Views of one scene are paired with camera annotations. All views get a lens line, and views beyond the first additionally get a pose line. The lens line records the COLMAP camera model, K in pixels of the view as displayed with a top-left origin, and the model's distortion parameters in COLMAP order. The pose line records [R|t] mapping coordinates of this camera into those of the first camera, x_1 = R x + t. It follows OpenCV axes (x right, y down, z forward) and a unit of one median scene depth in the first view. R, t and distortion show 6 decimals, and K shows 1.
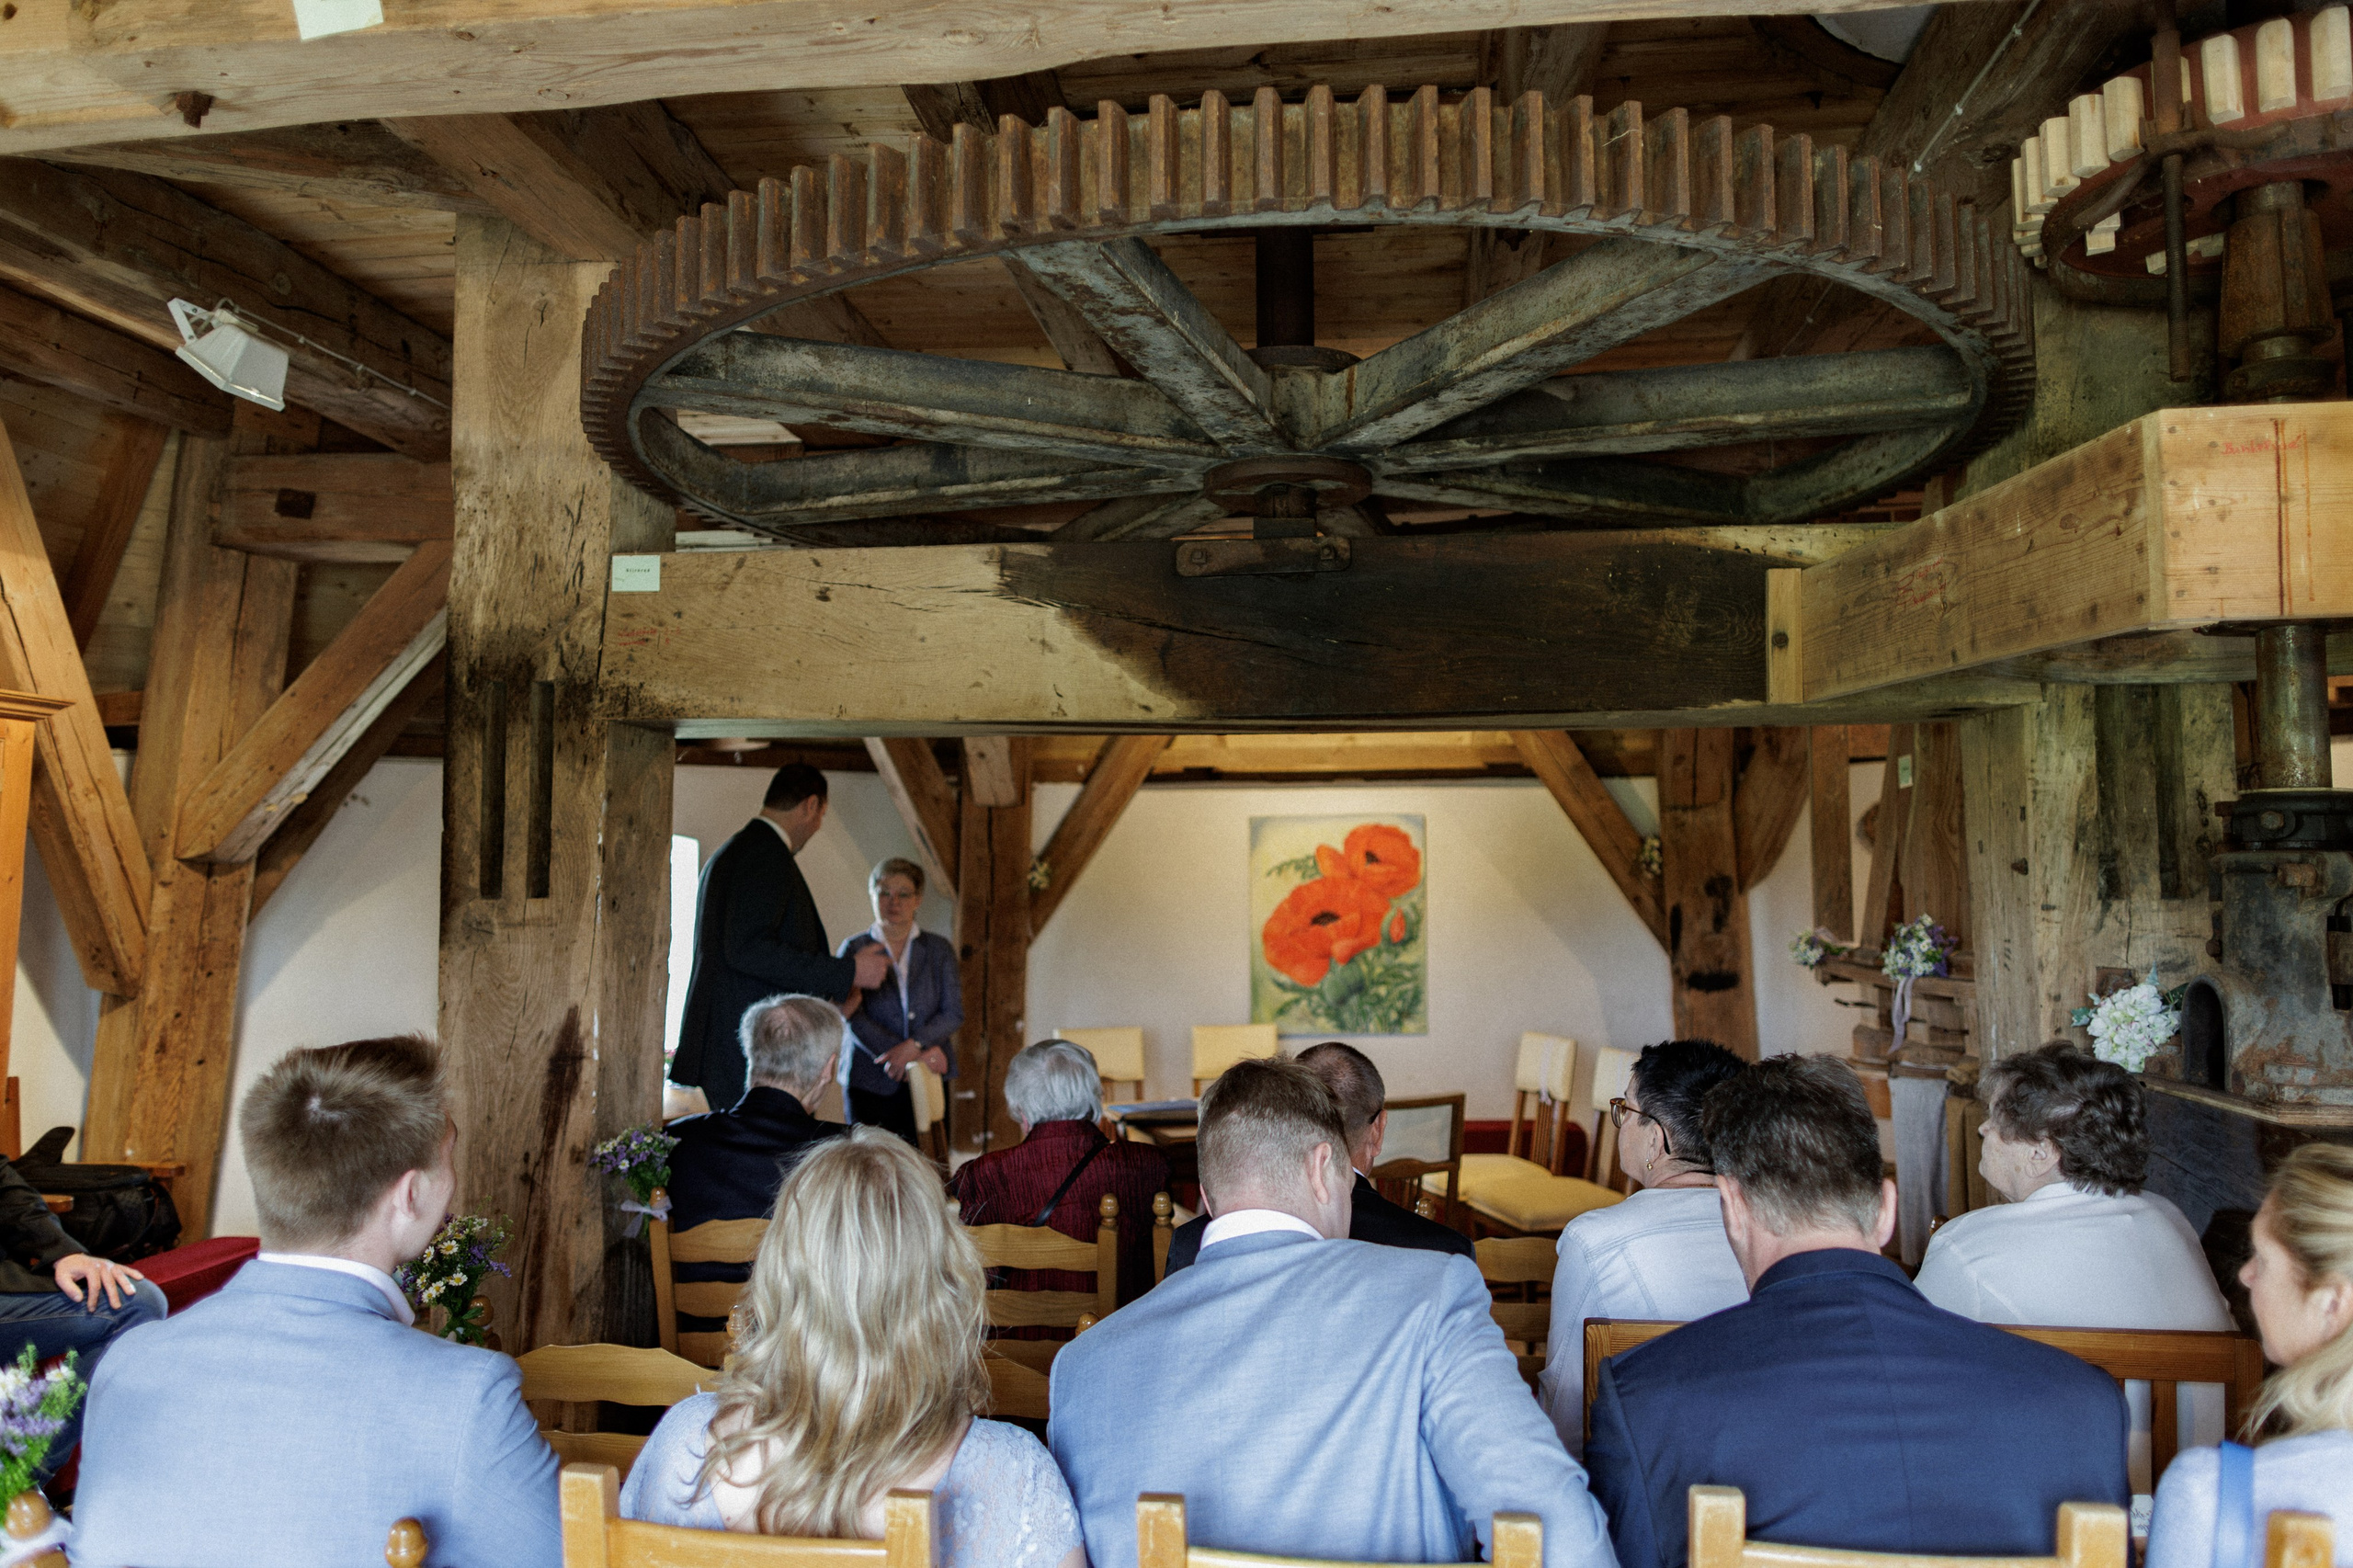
lens RADIAL K [[1578.3, 0, 1177.1], [0, 1578.3, 782.7], [0, 0, 1]] dist [0.037736, 0.001287]
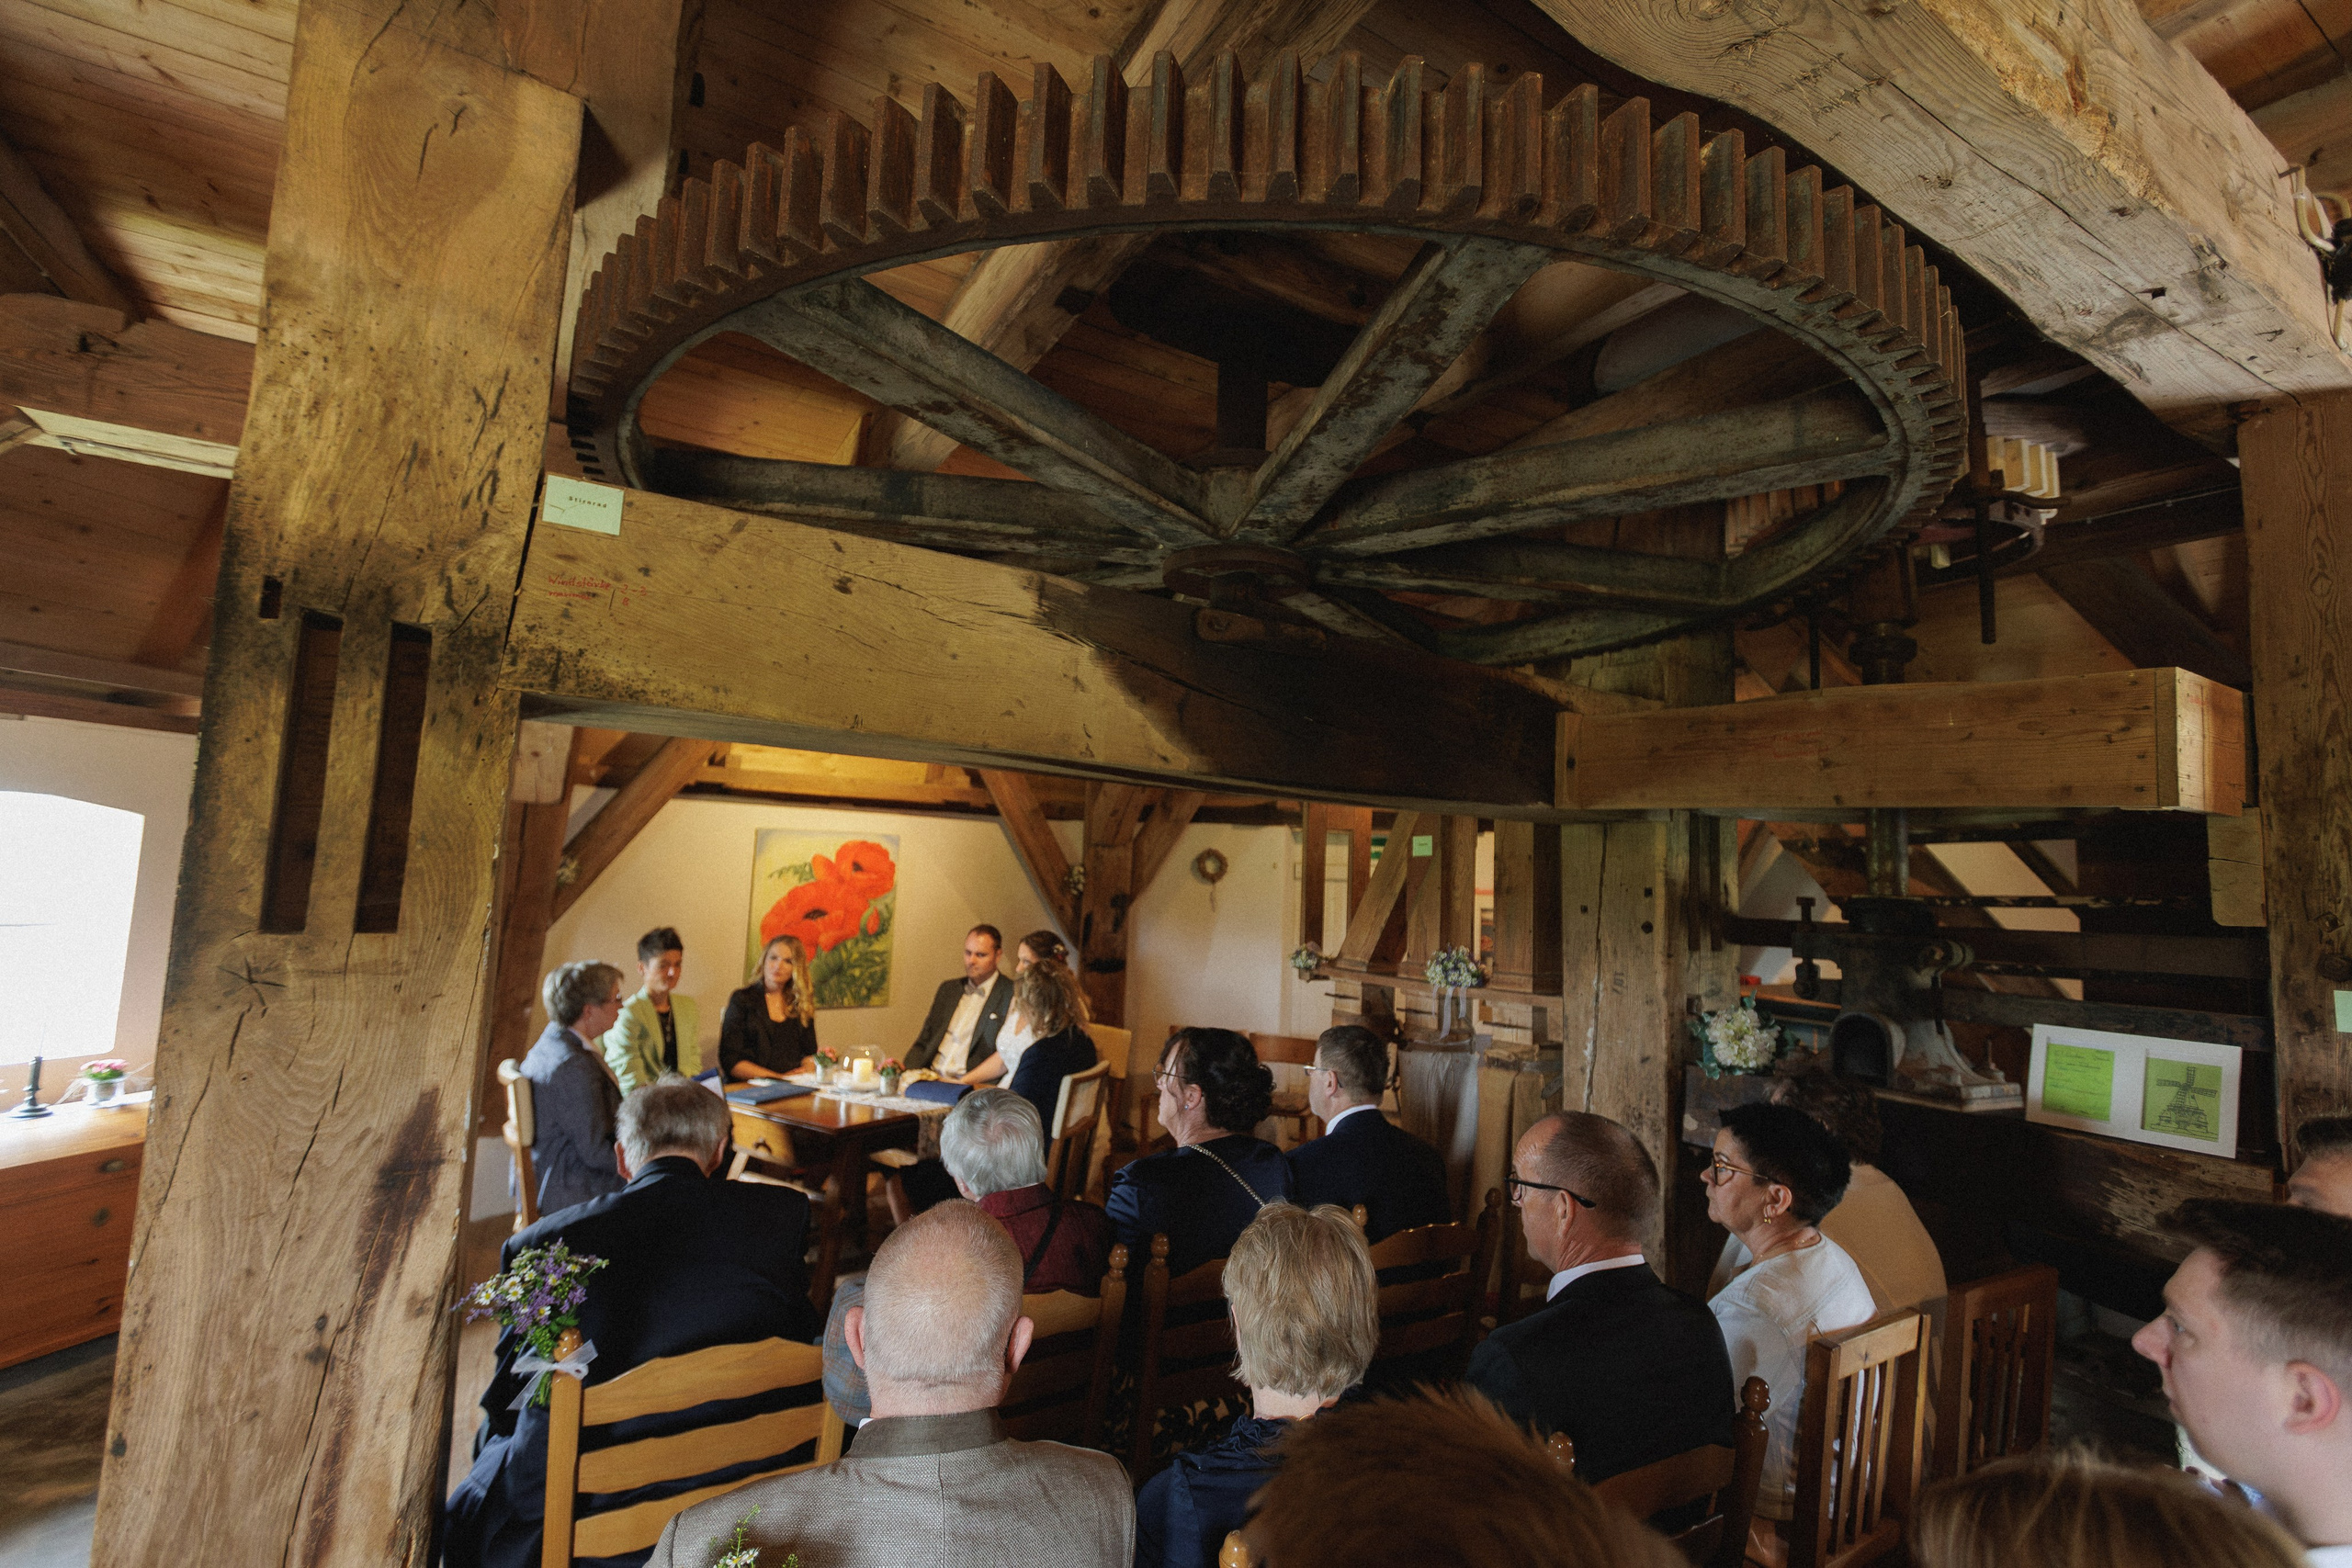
lens RADIAL K [[1026.2, 0, 1173.5], [0, 1026.2, 789.1], [0, 0, 1]] dist [0.003704, 0.001170]
pose [[0.798403, 0.092805, 0.594929, -0.394409], [-0.082493, 0.995593, -0.044598, 0.001903], [-0.596446, -0.013470, 0.802540, 0.433895]]
